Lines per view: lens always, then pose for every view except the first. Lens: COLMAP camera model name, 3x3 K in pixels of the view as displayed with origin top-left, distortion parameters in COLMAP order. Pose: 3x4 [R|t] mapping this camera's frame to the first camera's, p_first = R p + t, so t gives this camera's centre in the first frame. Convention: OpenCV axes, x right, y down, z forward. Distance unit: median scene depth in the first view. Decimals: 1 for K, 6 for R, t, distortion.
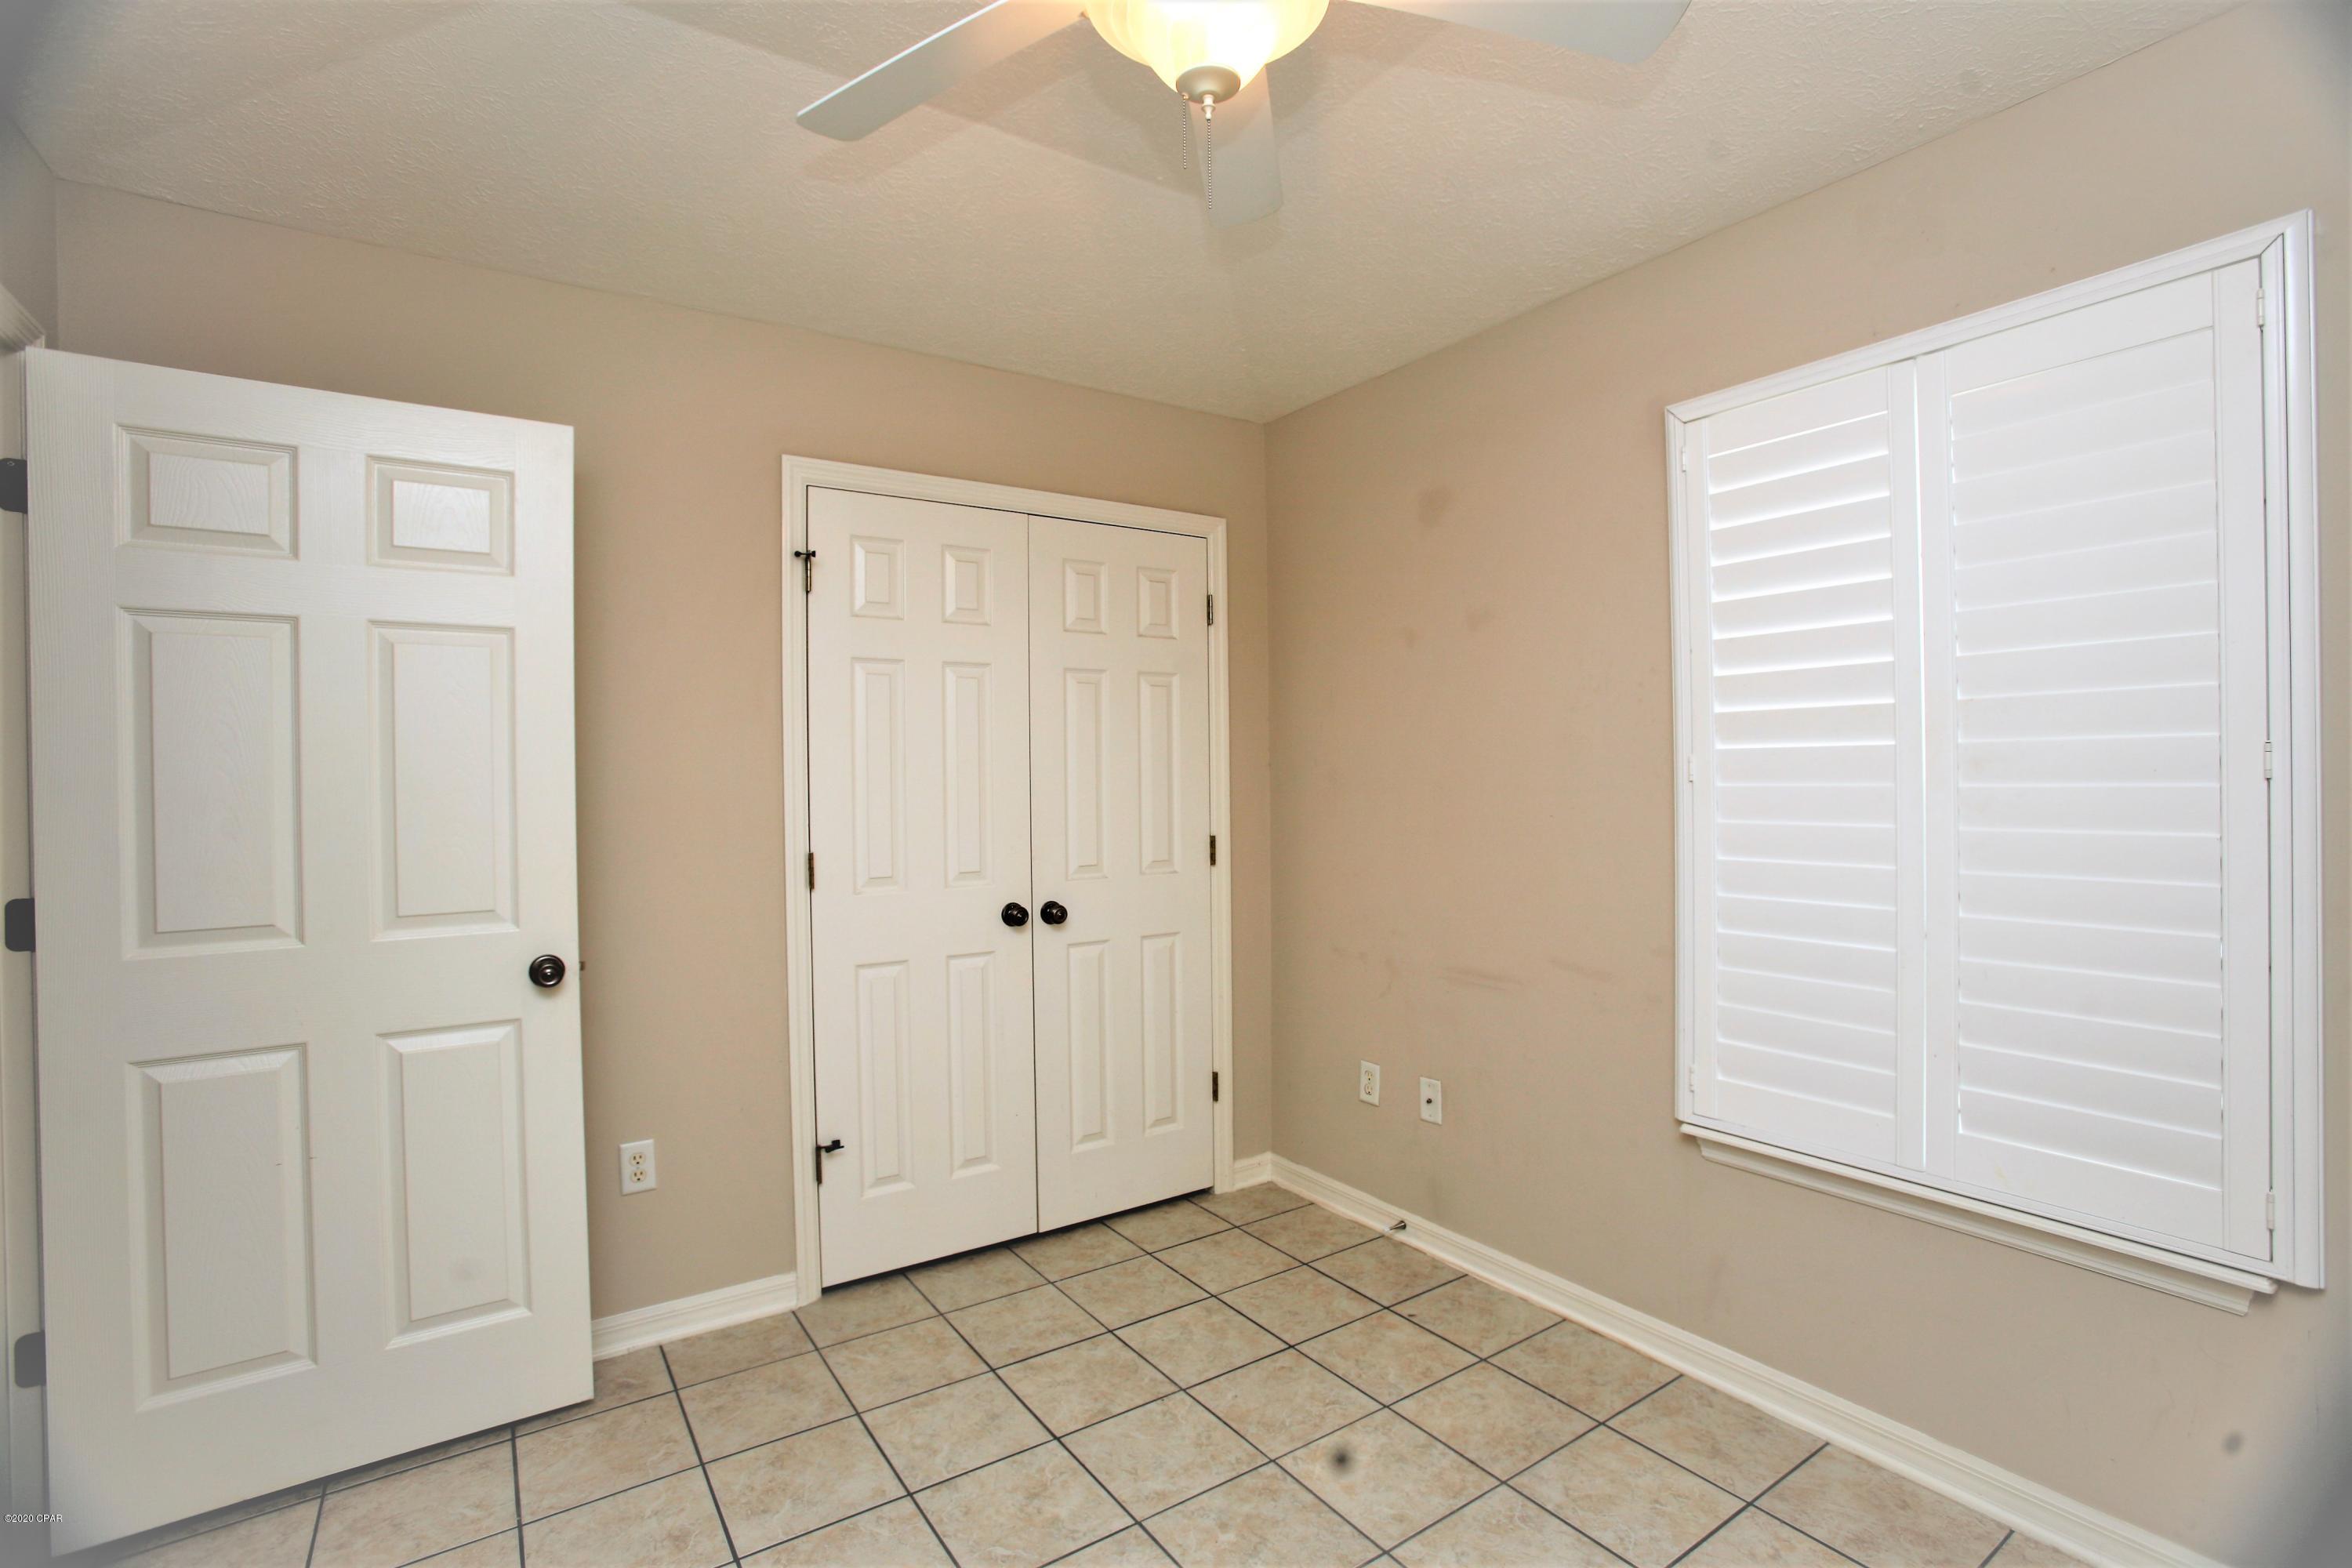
lens RADIAL K [[1095.5, 0, 1171.1], [0, 1095.5, 785.3], [0, 0, 1]] dist [-0.021230, 0.002995]
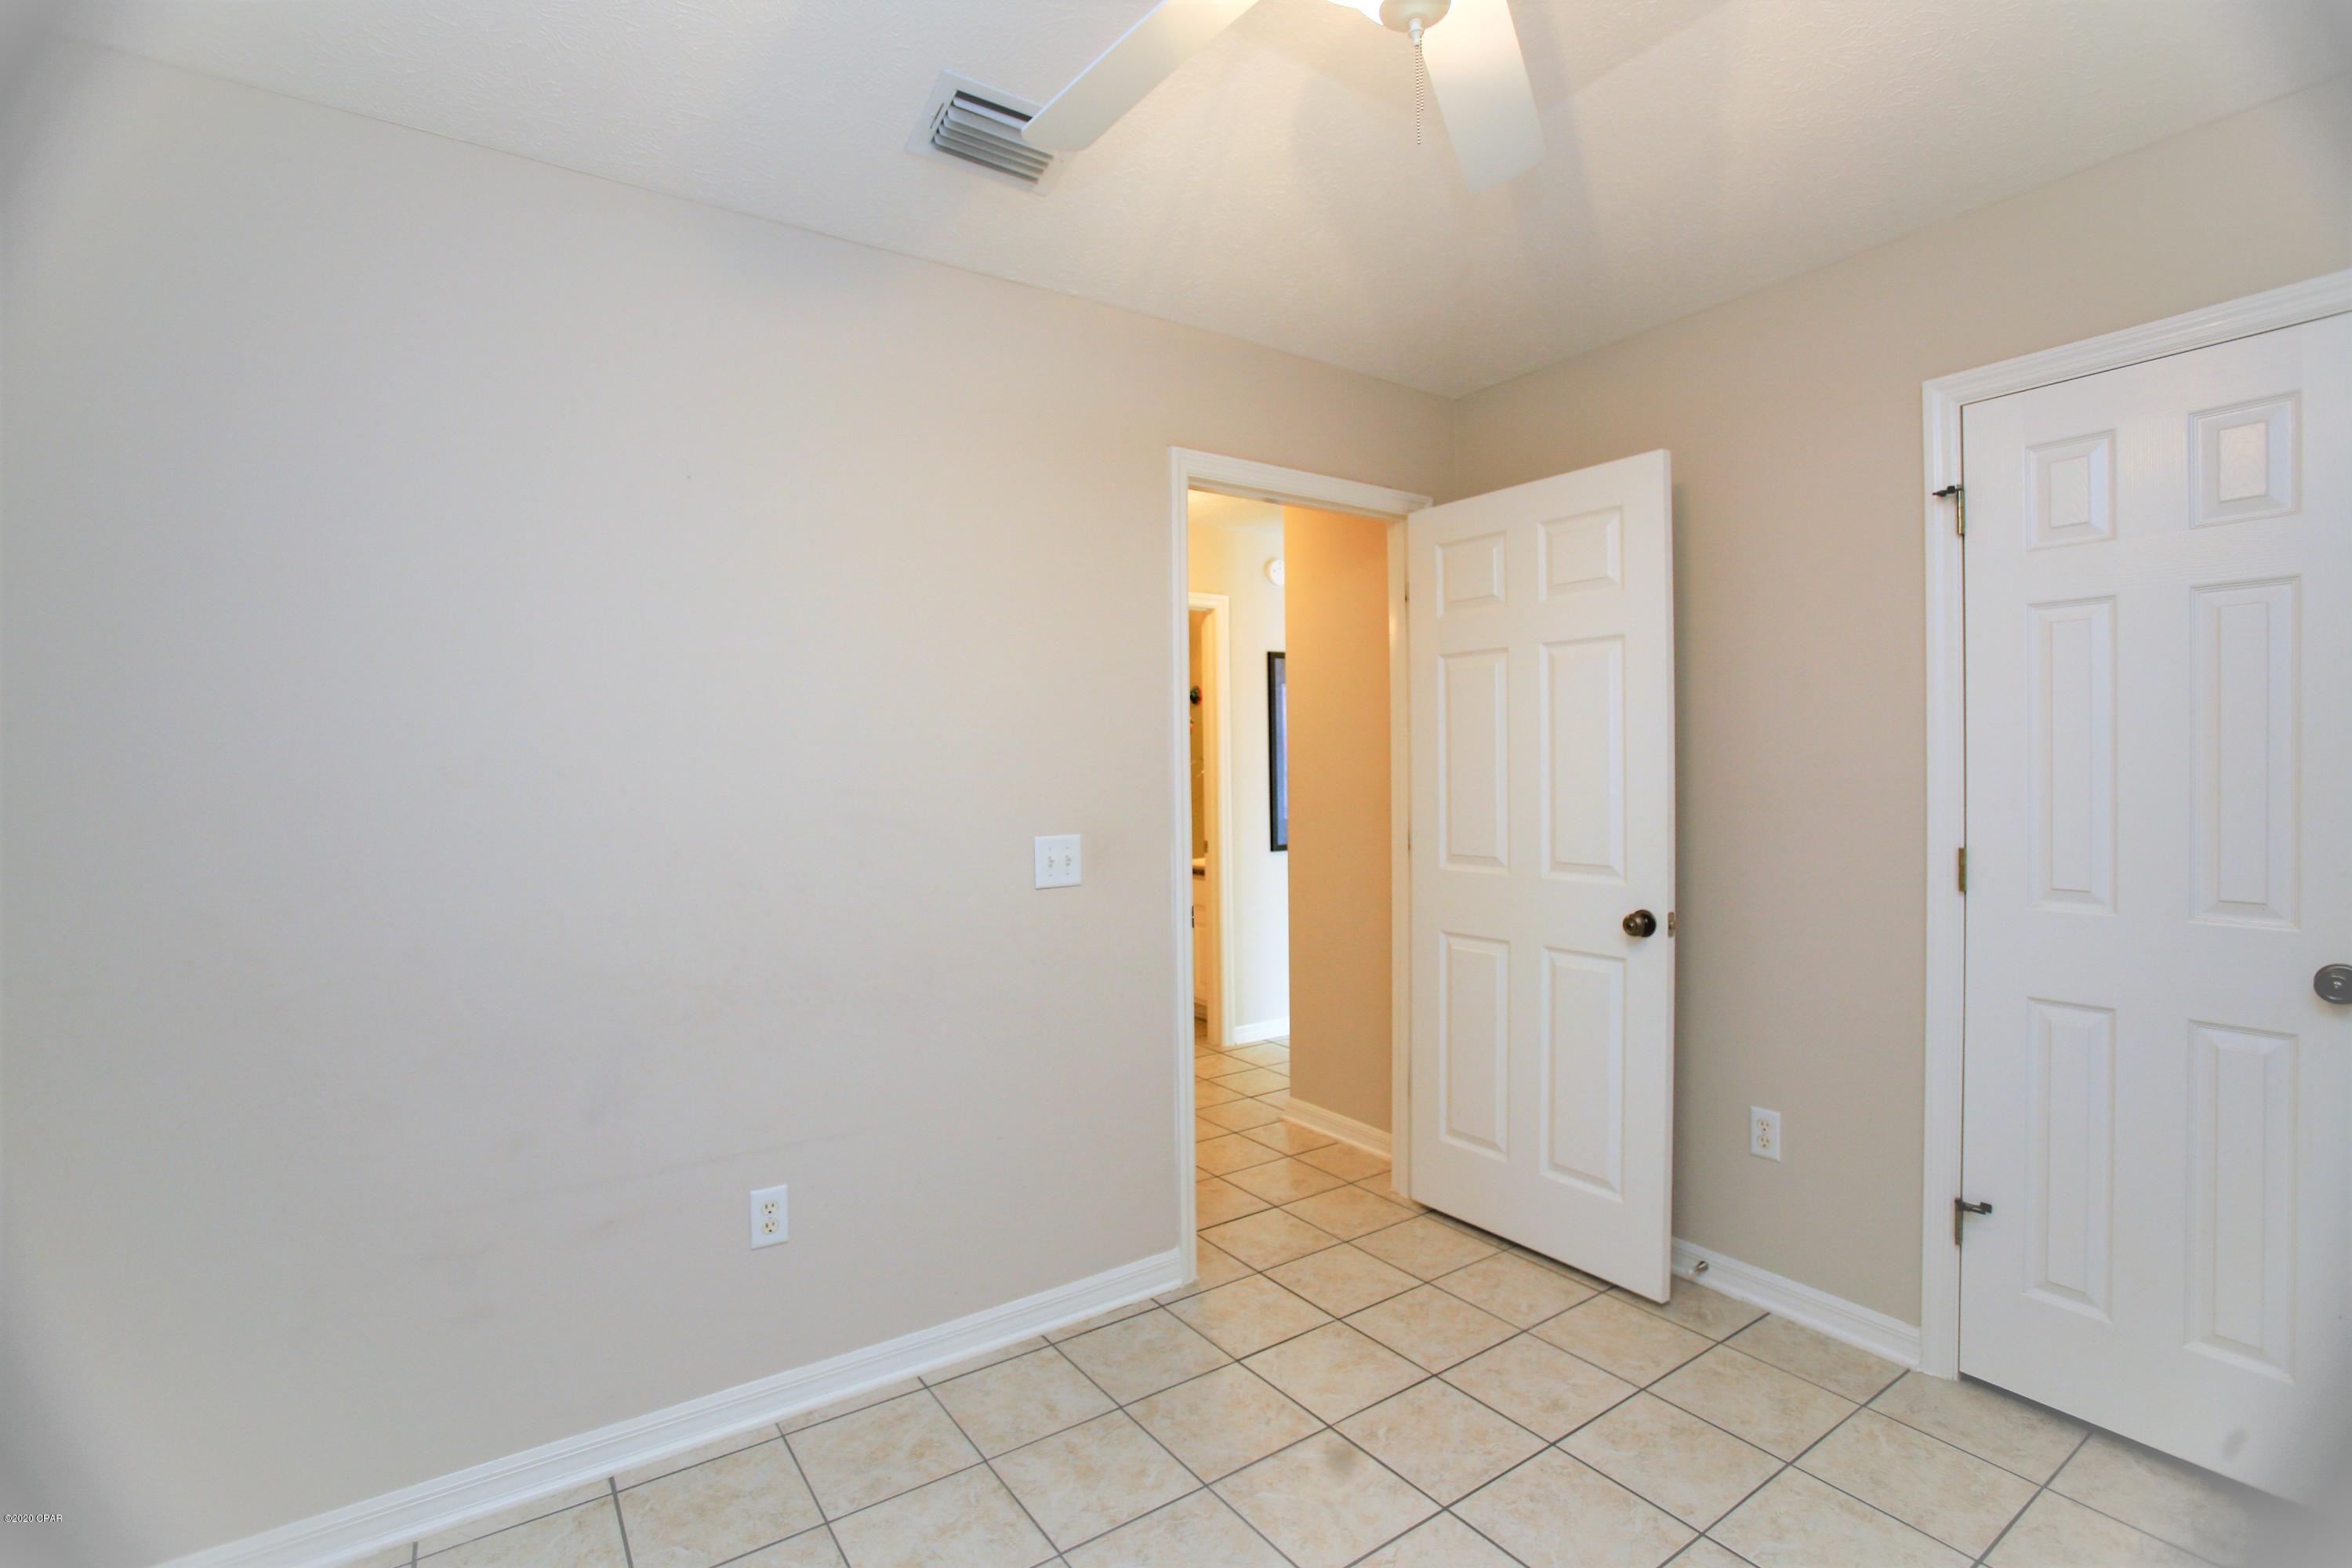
lens RADIAL K [[1095.5, 0, 1184.0], [0, 1095.5, 773.2], [0, 0, 1]] dist [-0.021230, 0.002995]
pose [[0.007164, 0.019124, -0.999791, 0.535953], [0.005036, 0.999804, 0.019160, -0.015194], [0.999962, -0.005172, 0.007066, 0.440873]]
